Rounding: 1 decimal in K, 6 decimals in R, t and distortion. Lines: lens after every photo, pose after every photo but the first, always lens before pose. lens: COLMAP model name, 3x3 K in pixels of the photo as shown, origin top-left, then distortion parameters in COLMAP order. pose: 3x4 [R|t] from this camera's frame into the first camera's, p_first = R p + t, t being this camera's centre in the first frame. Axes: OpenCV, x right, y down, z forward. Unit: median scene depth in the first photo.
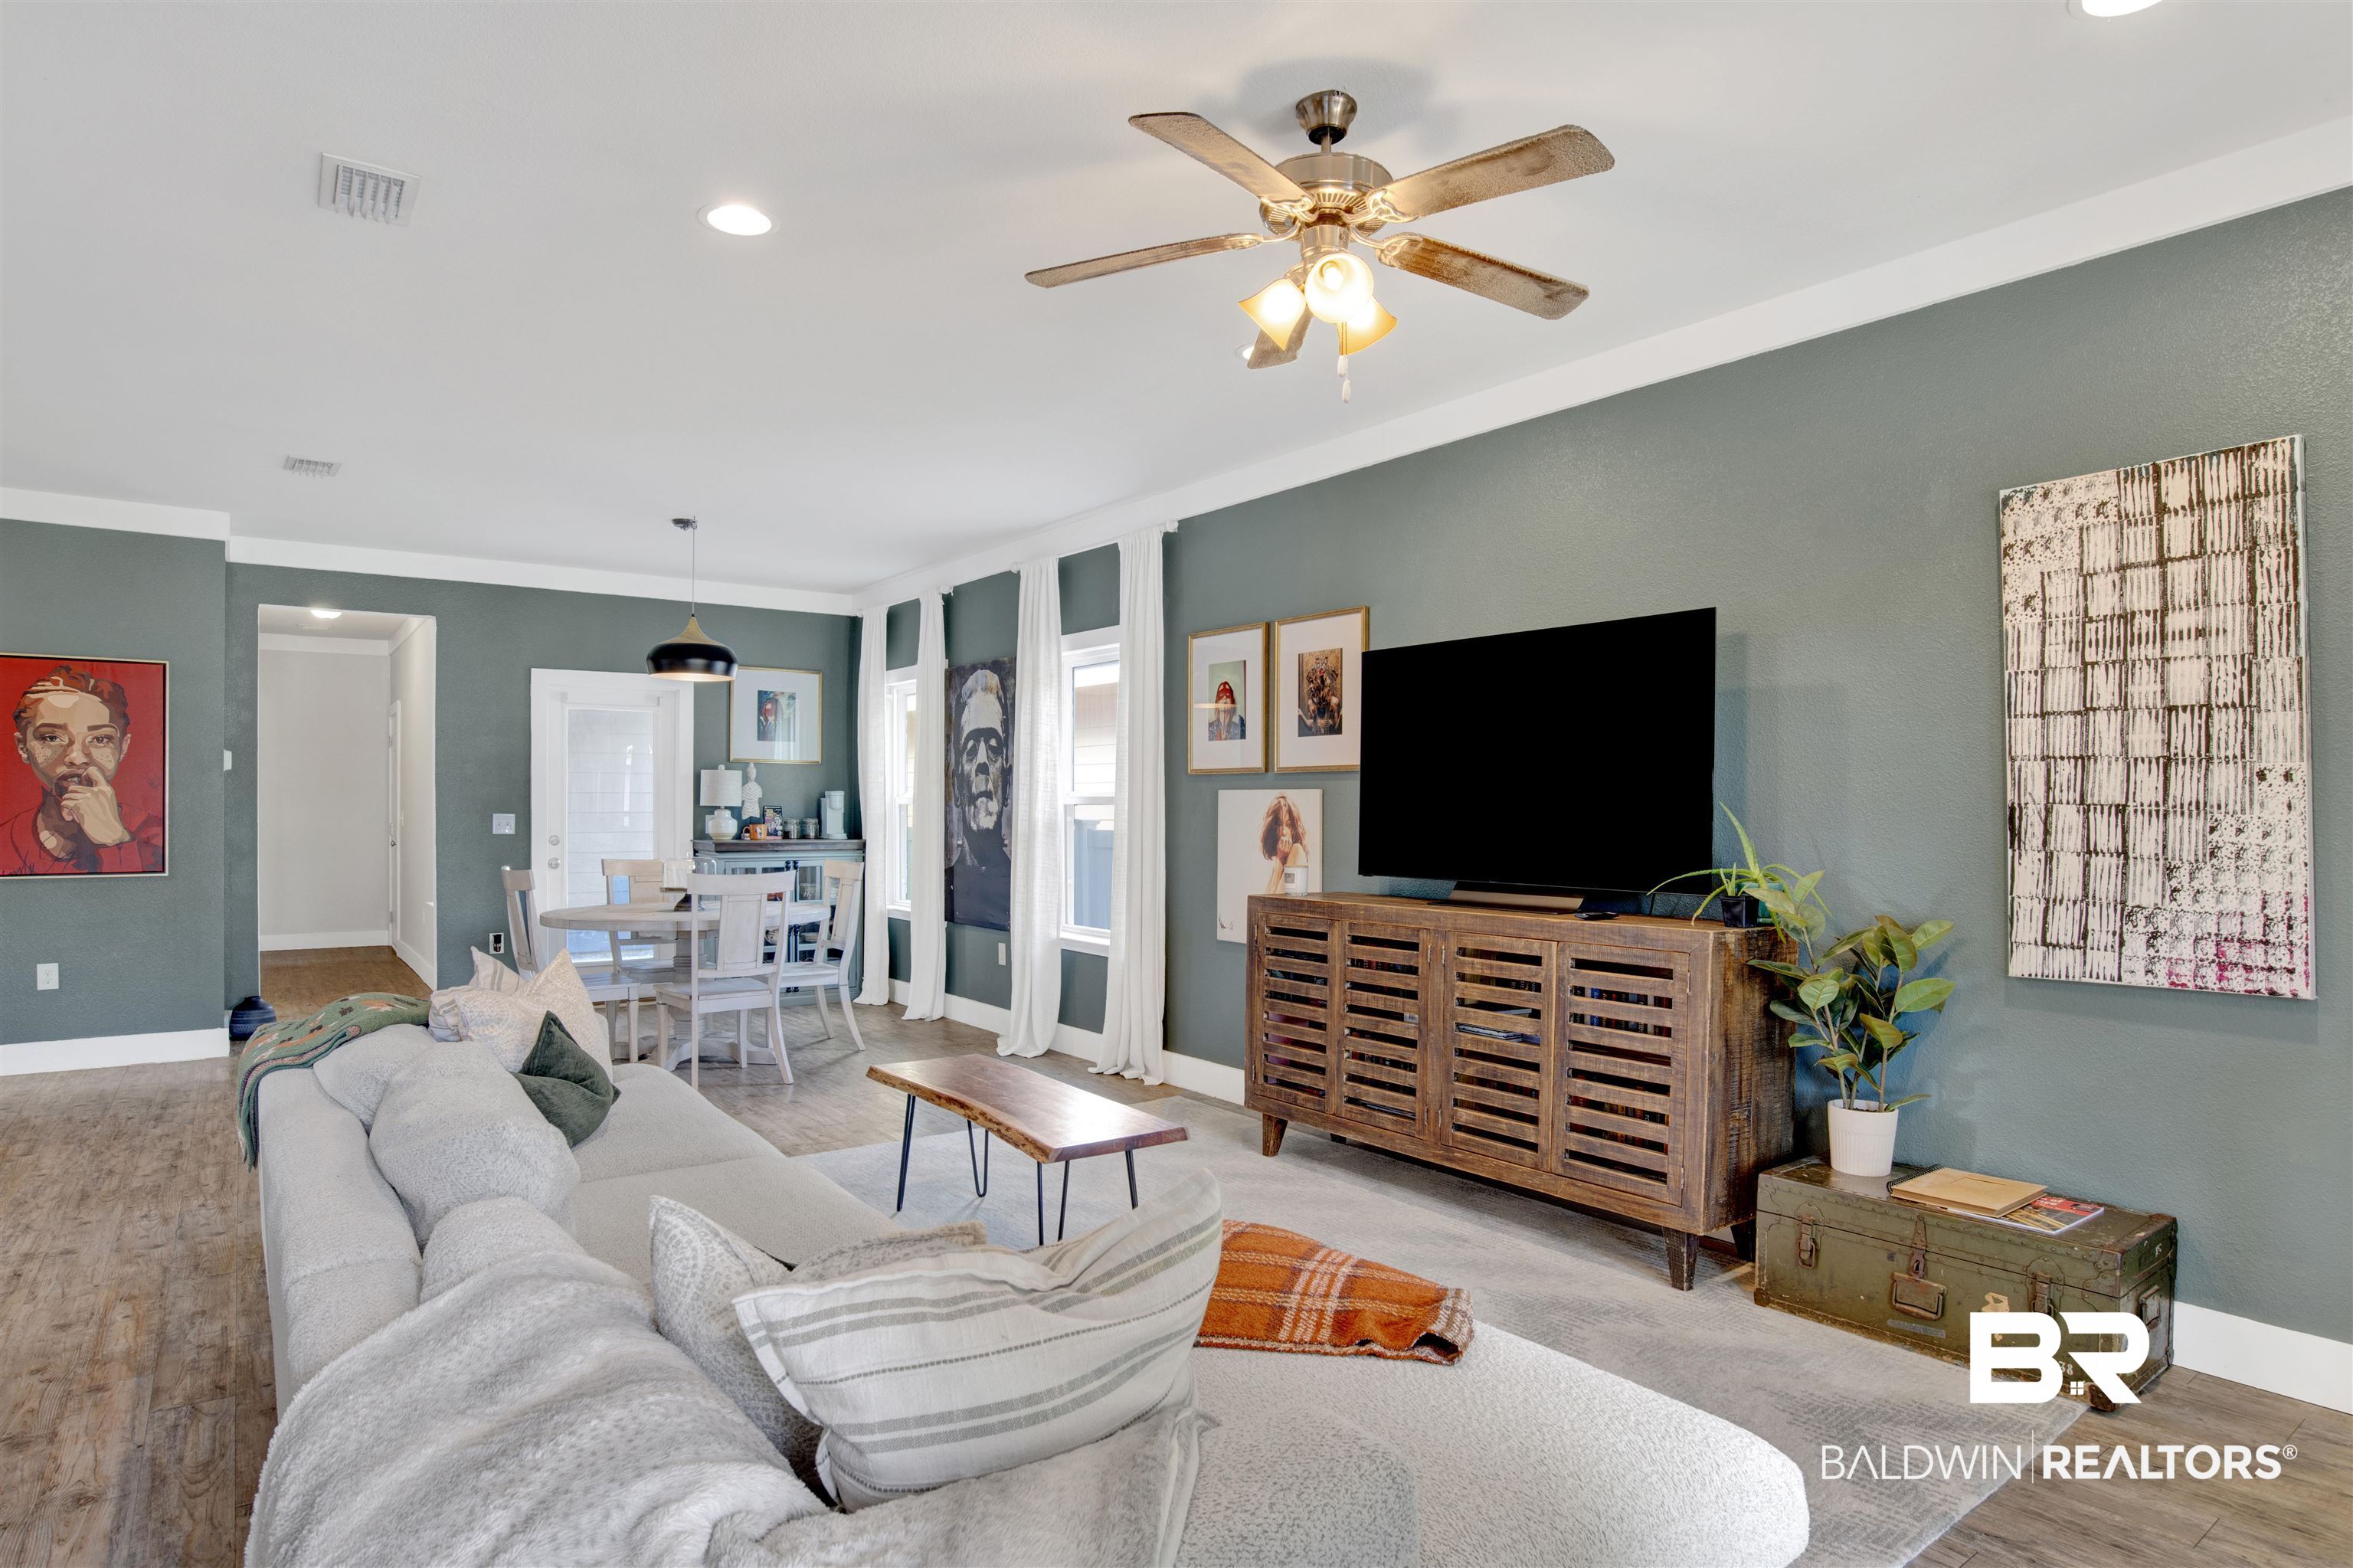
lens RADIAL K [[1355.3, 0, 1181.2], [0, 1355.3, 815.0], [0, 0, 1]] dist [-0.032306, 0.001879]
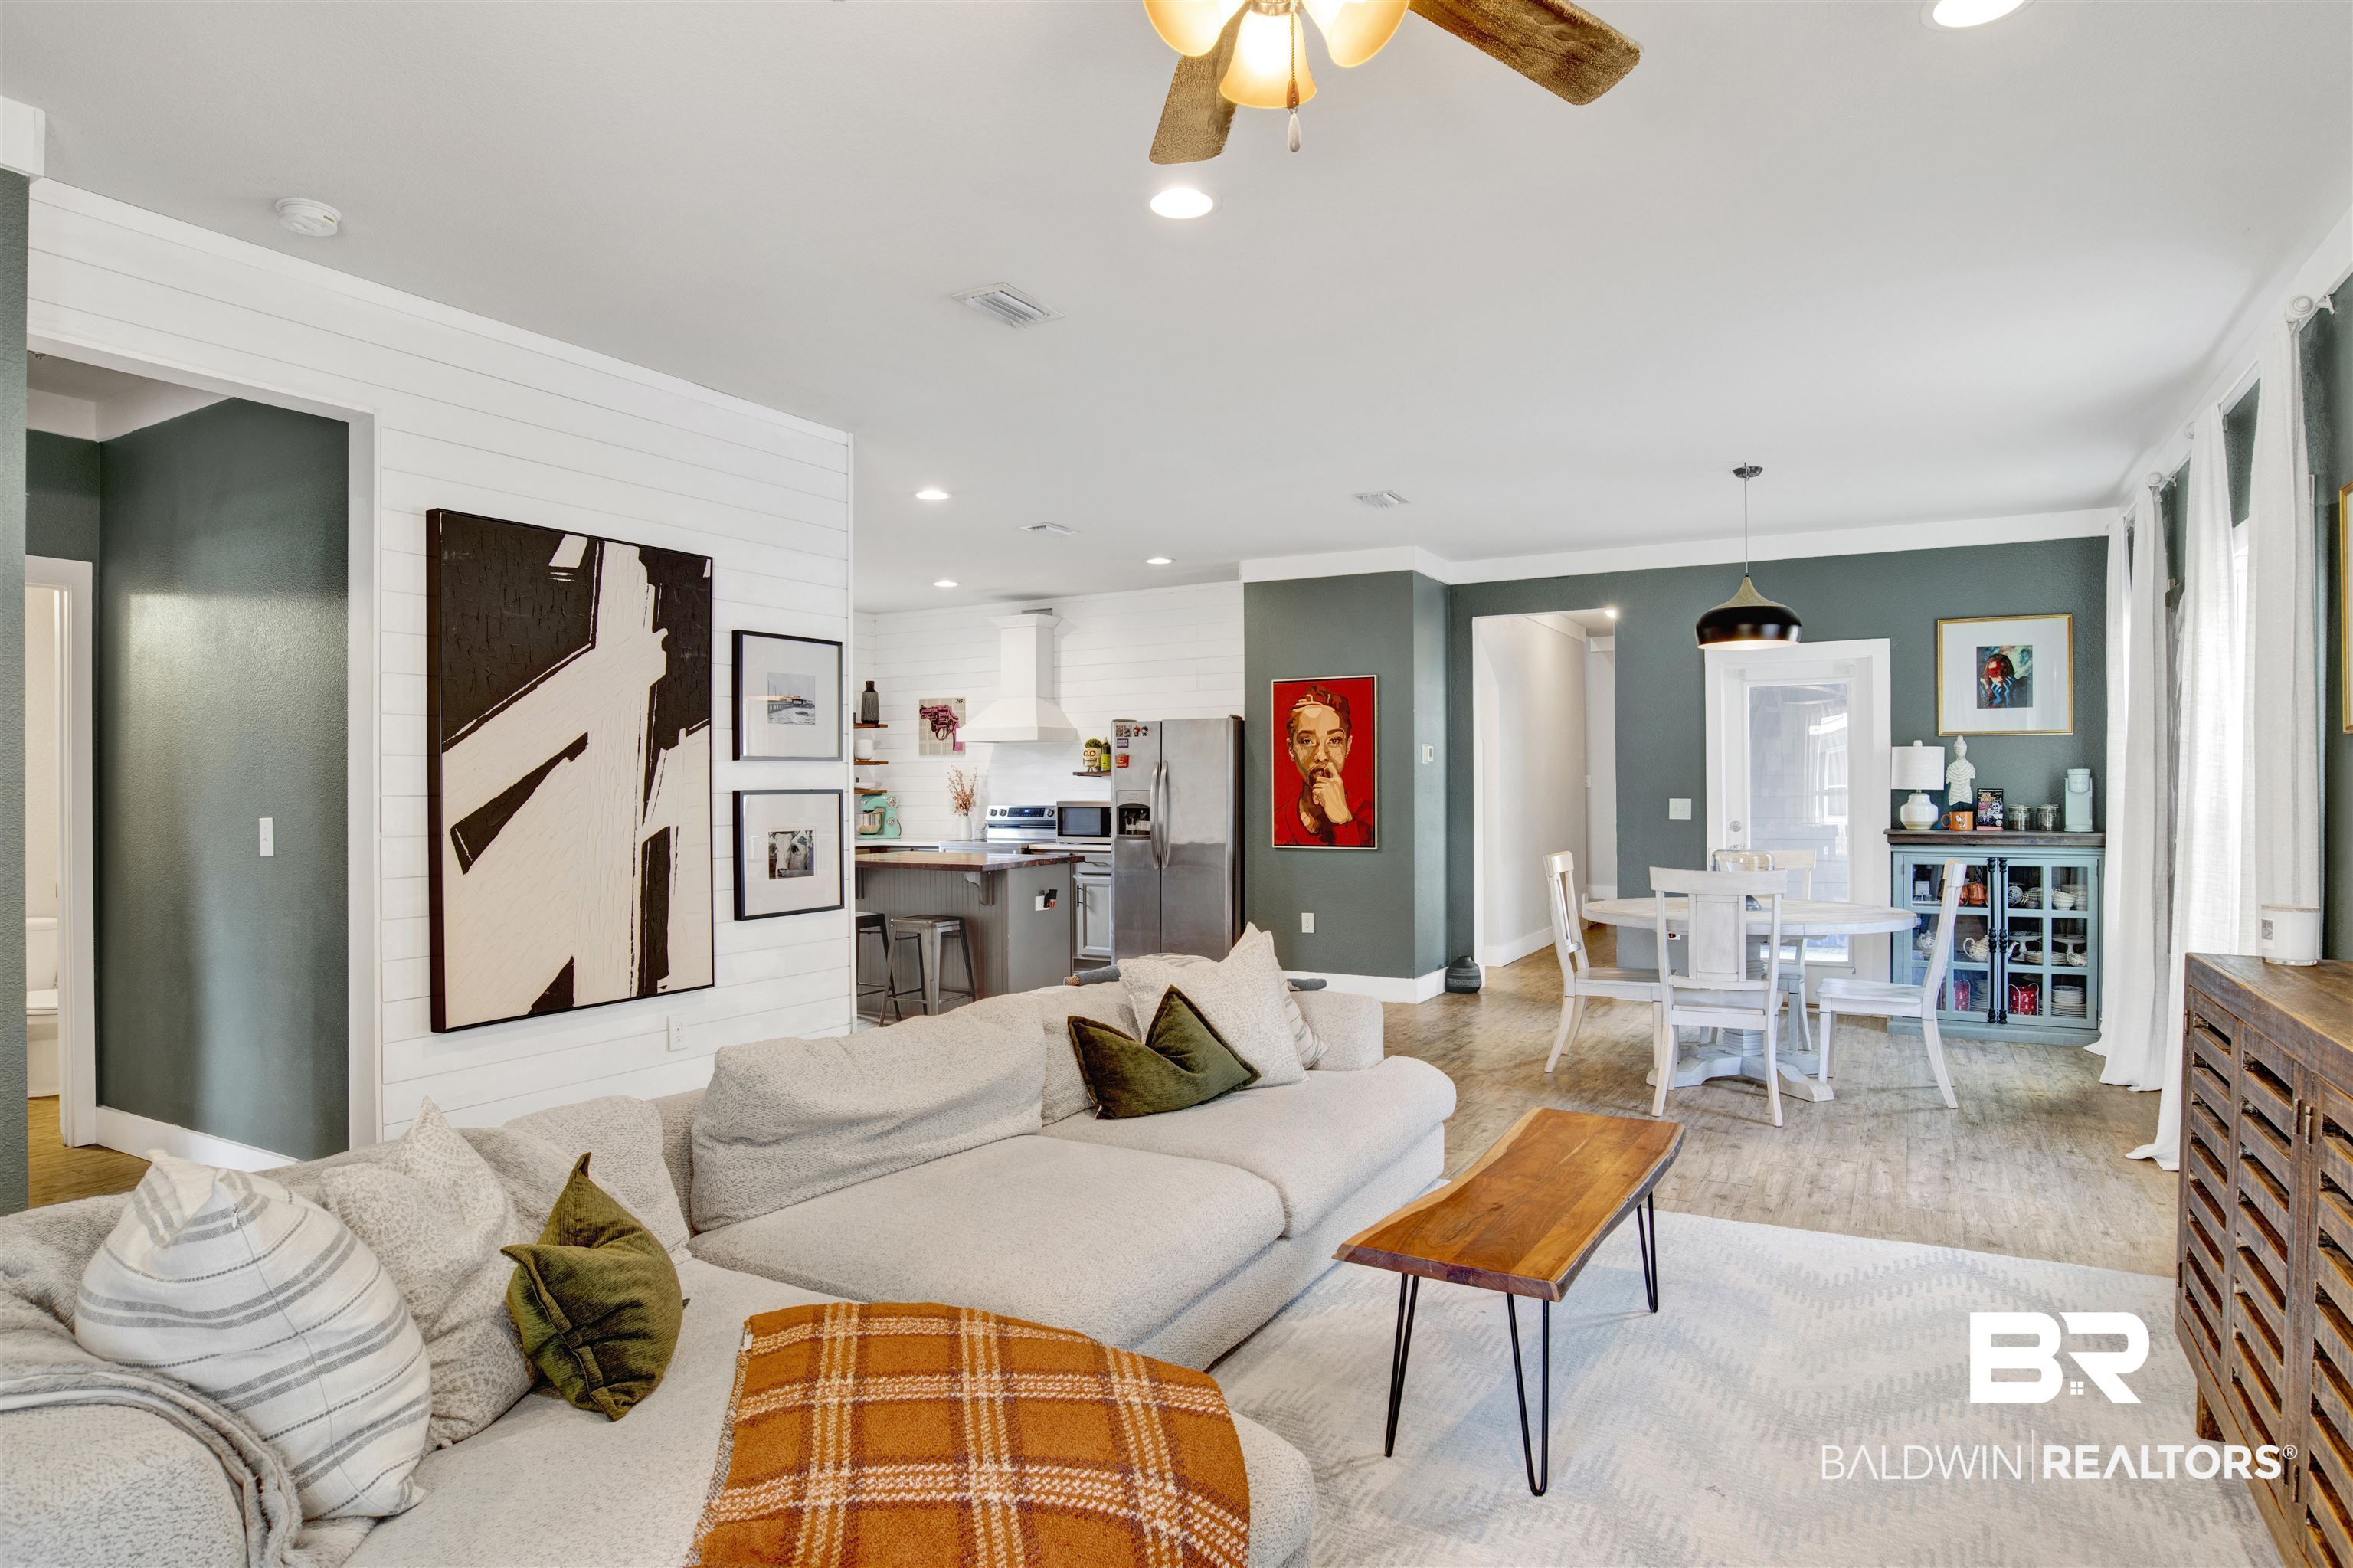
lens RADIAL K [[1353.4, 0, 1176.5], [0, 1353.4, 784.0], [0, 0, 1]] dist [-0.002737, 0.000189]
pose [[0.412767, -0.007098, -0.910809, 0.358260], [0.001454, 0.999973, -0.007134, -0.007128], [0.910835, 0.001621, 0.412766, 0.366038]]
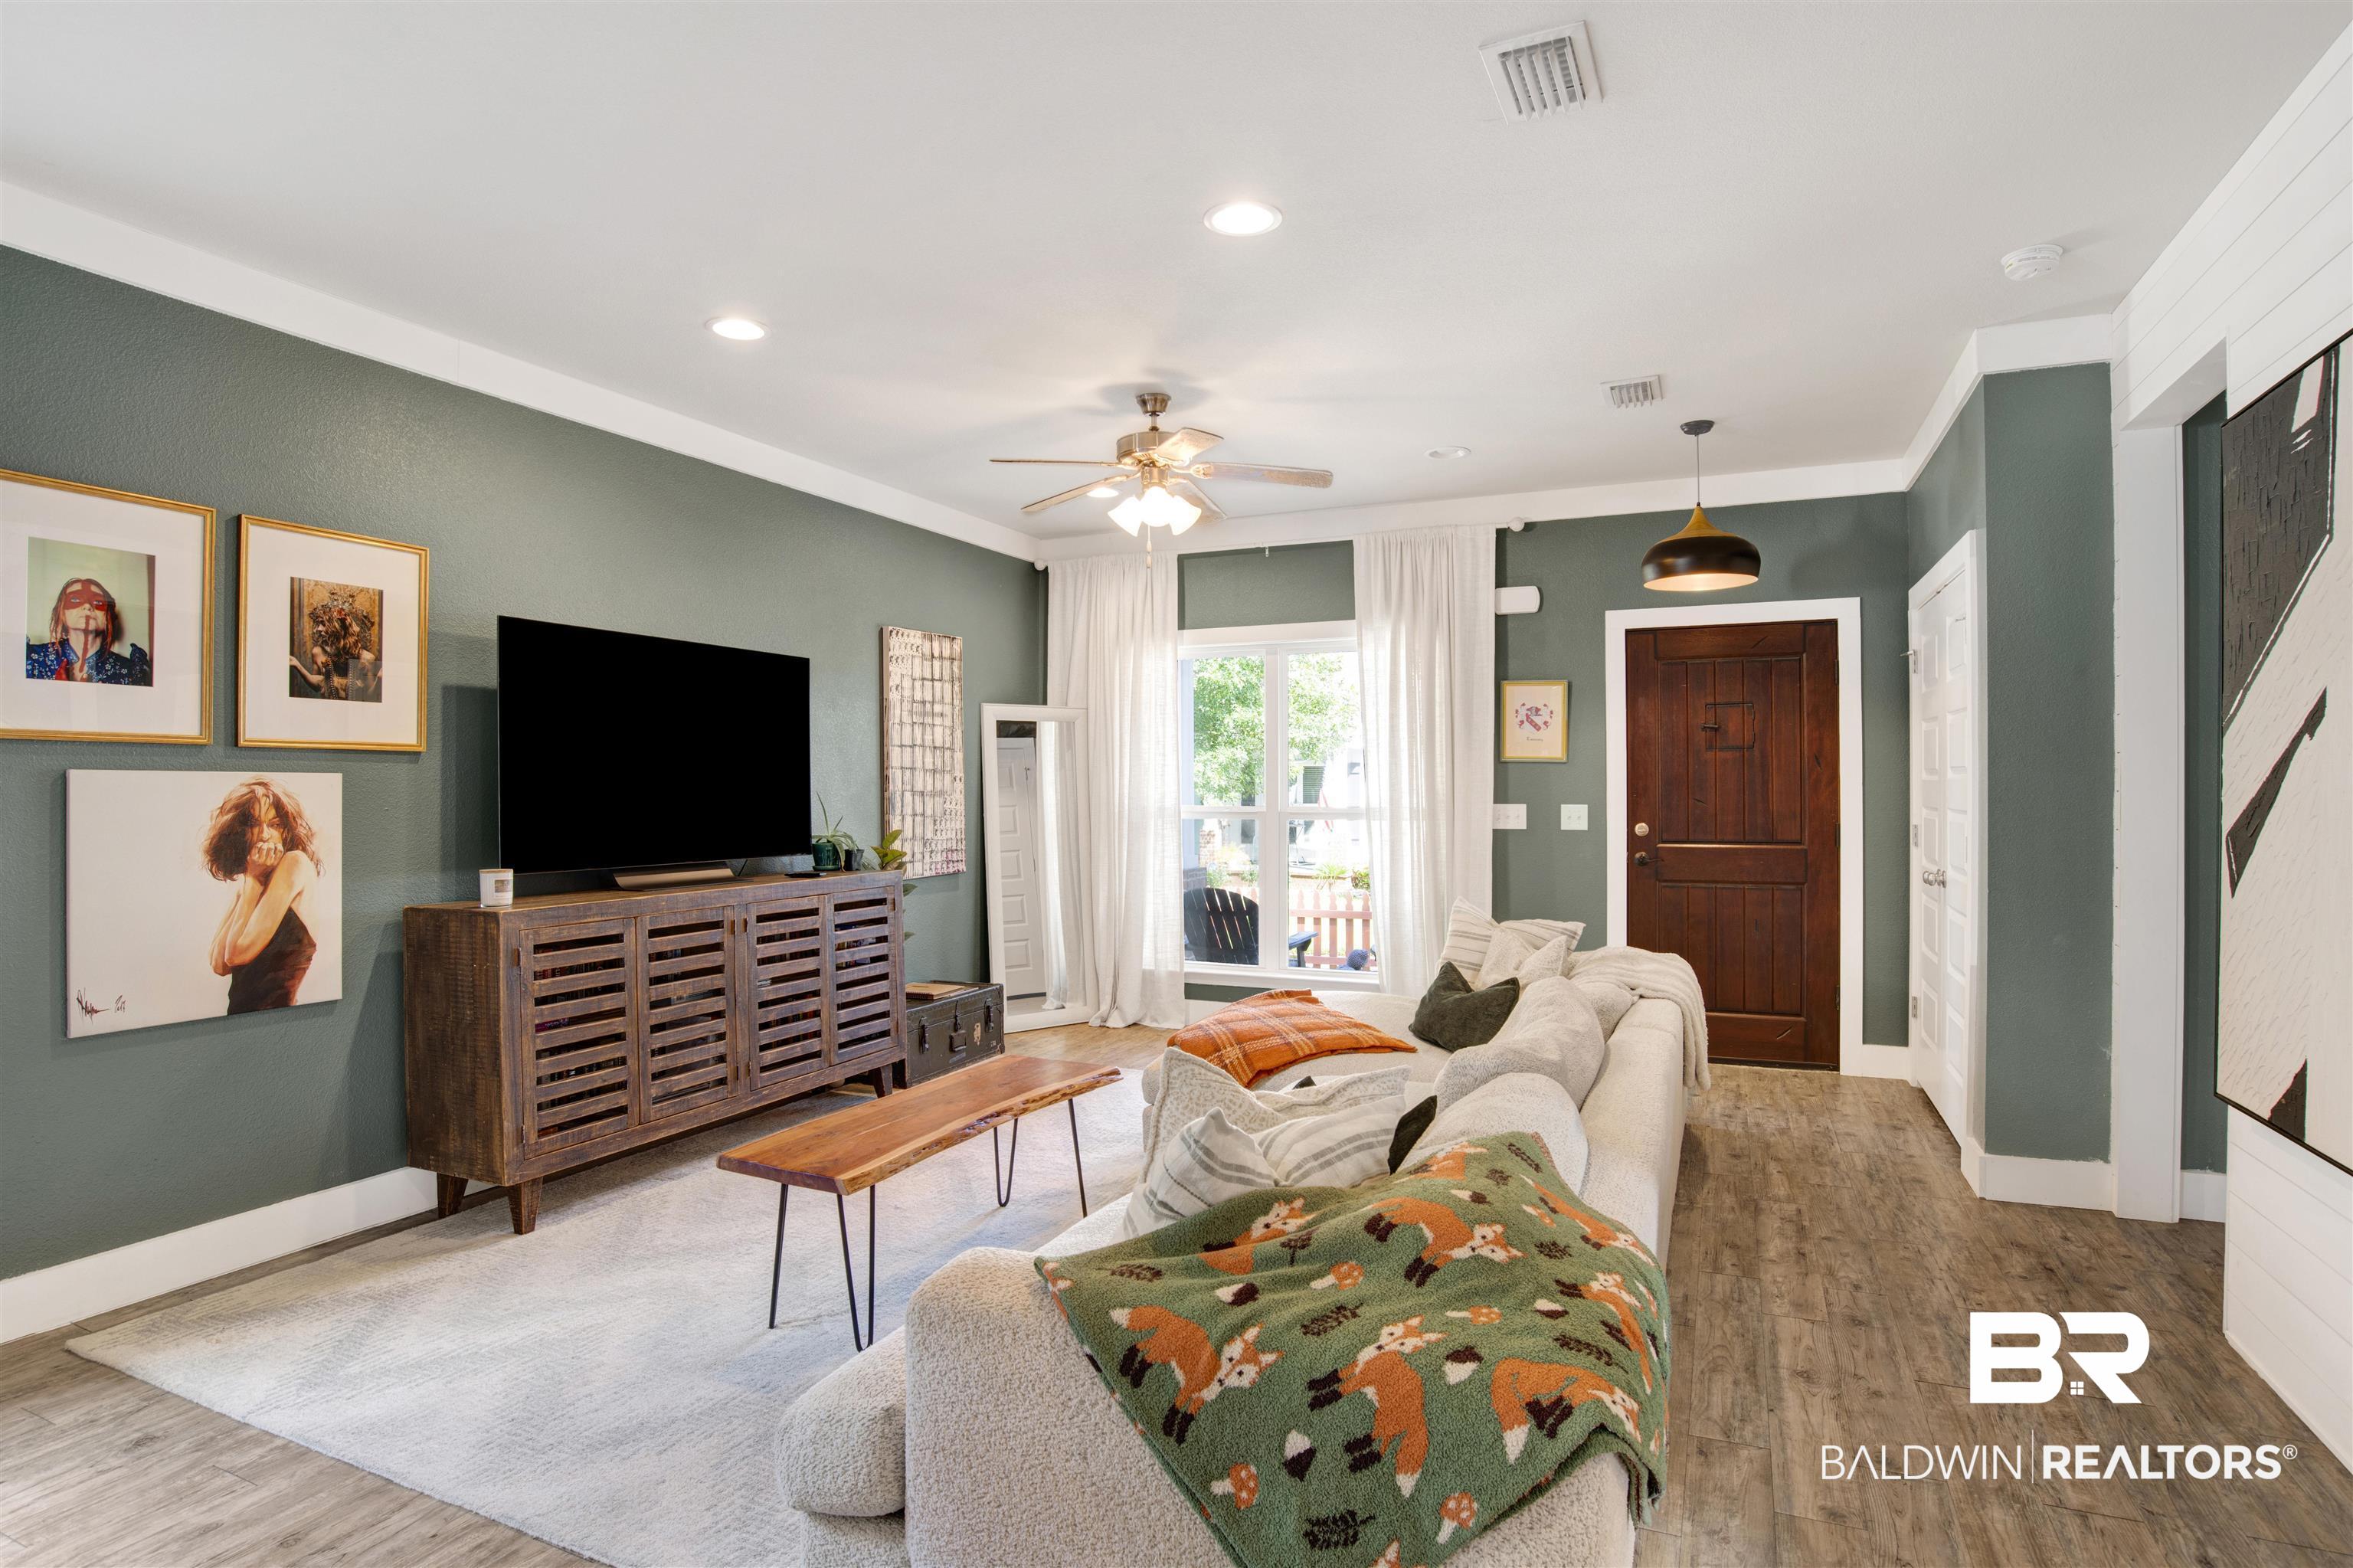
lens RADIAL K [[1253.0, 0, 1176.5], [0, 1253.0, 784.0], [0, 0, 1]] dist [-0.004266, -0.000794]
pose [[-0.487508, 0.000087, 0.873119, -0.713653], [0.003991, 0.999990, 0.002129, -0.013035], [-0.873110, 0.004522, -0.487503, 0.945686]]
